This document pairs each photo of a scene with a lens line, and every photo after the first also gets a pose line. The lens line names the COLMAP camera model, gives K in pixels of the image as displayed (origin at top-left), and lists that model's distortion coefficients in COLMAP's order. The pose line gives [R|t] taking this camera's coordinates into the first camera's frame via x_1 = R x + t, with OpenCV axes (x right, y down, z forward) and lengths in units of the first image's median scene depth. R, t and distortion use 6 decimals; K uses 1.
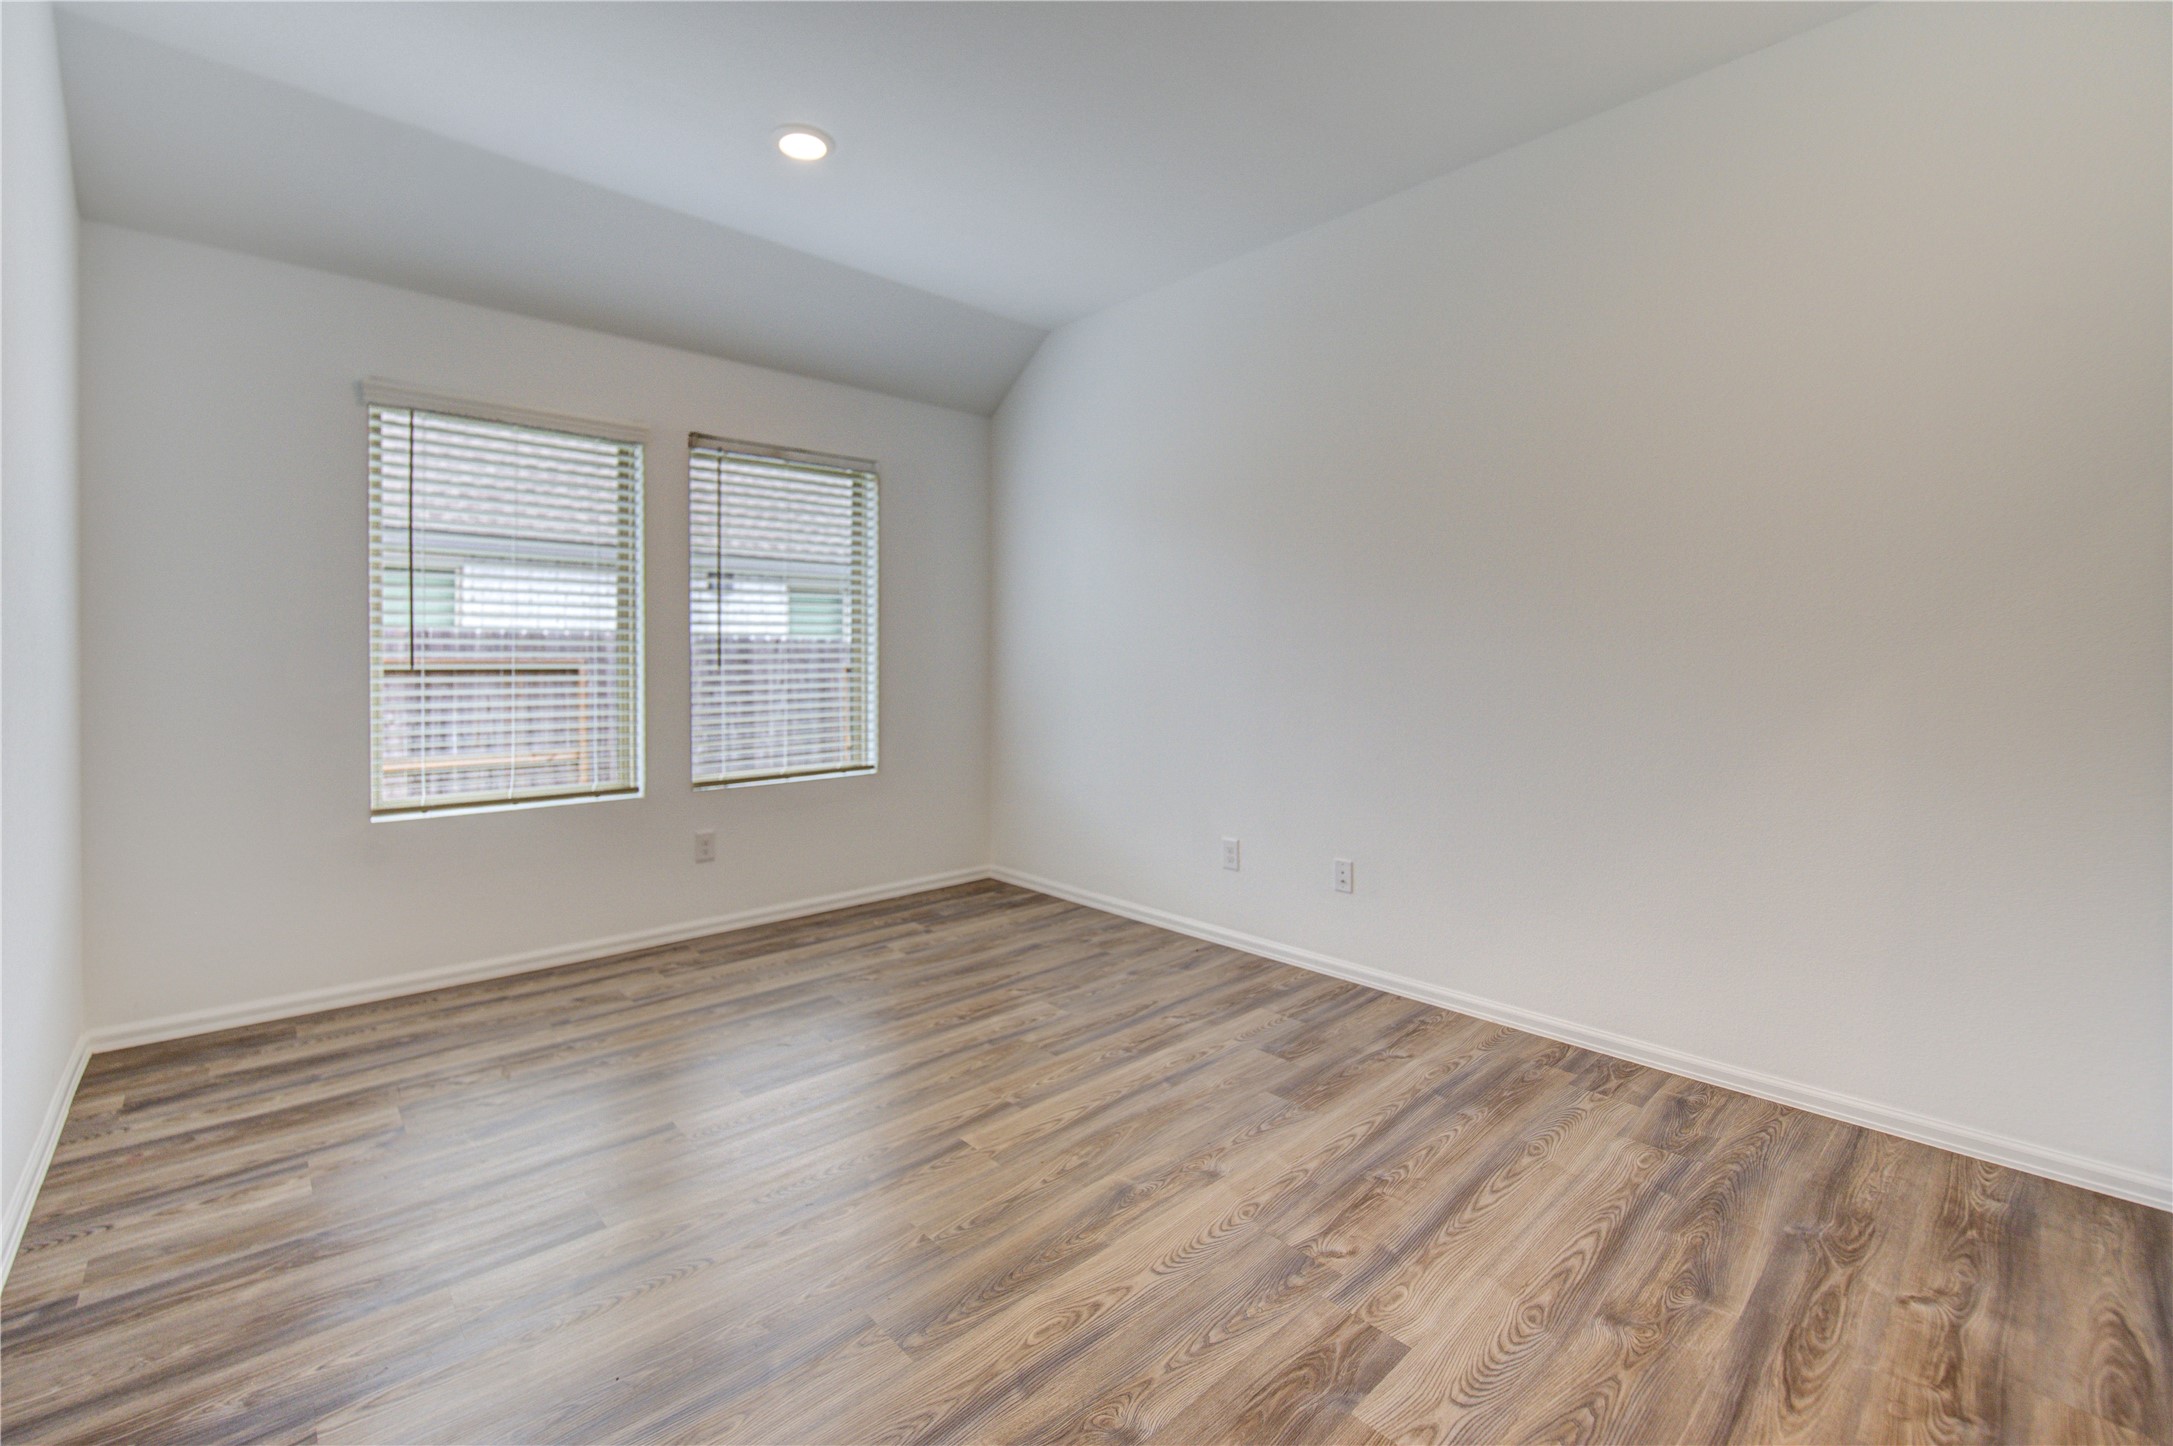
lens RADIAL K [[919.6, 0, 1050.9], [0, 919.6, 685.0], [0, 0, 1]] dist [-0.007726, -0.000577]
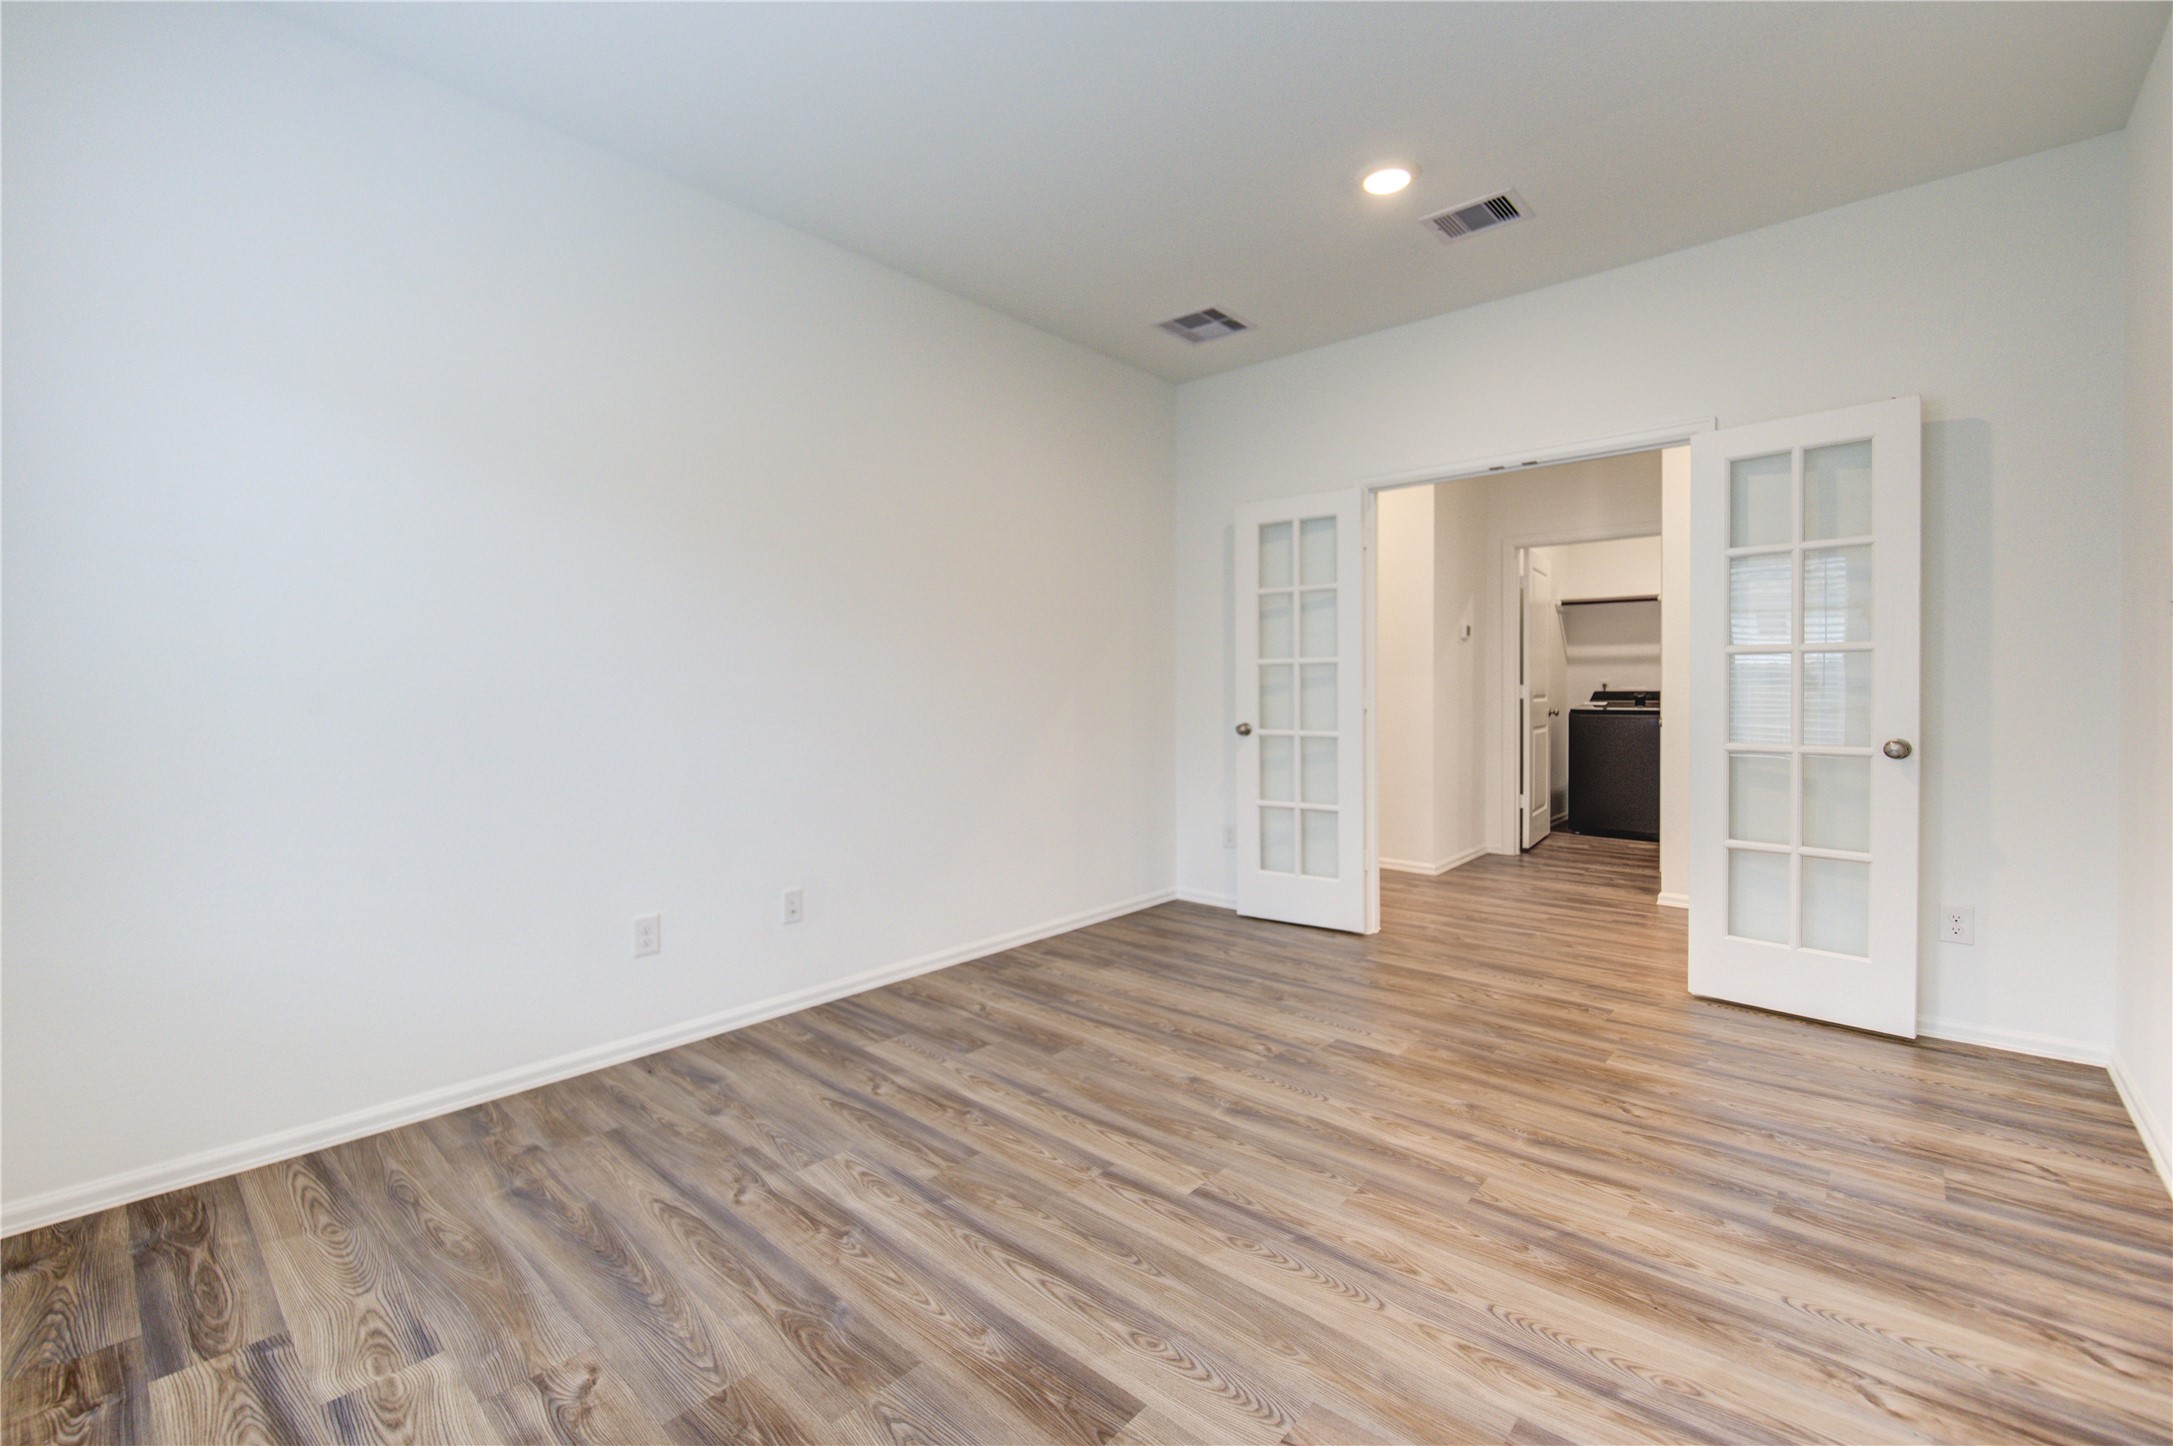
lens RADIAL K [[913.9, 0, 1080.0], [0, 913.9, 699.2], [0, 0, 1]] dist [-0.001802, -0.005856]
pose [[-0.108347, -0.014624, 0.994006, -0.795757], [0.030958, 0.999357, 0.018078, -0.017740], [-0.993631, 0.032731, -0.107825, 0.956792]]
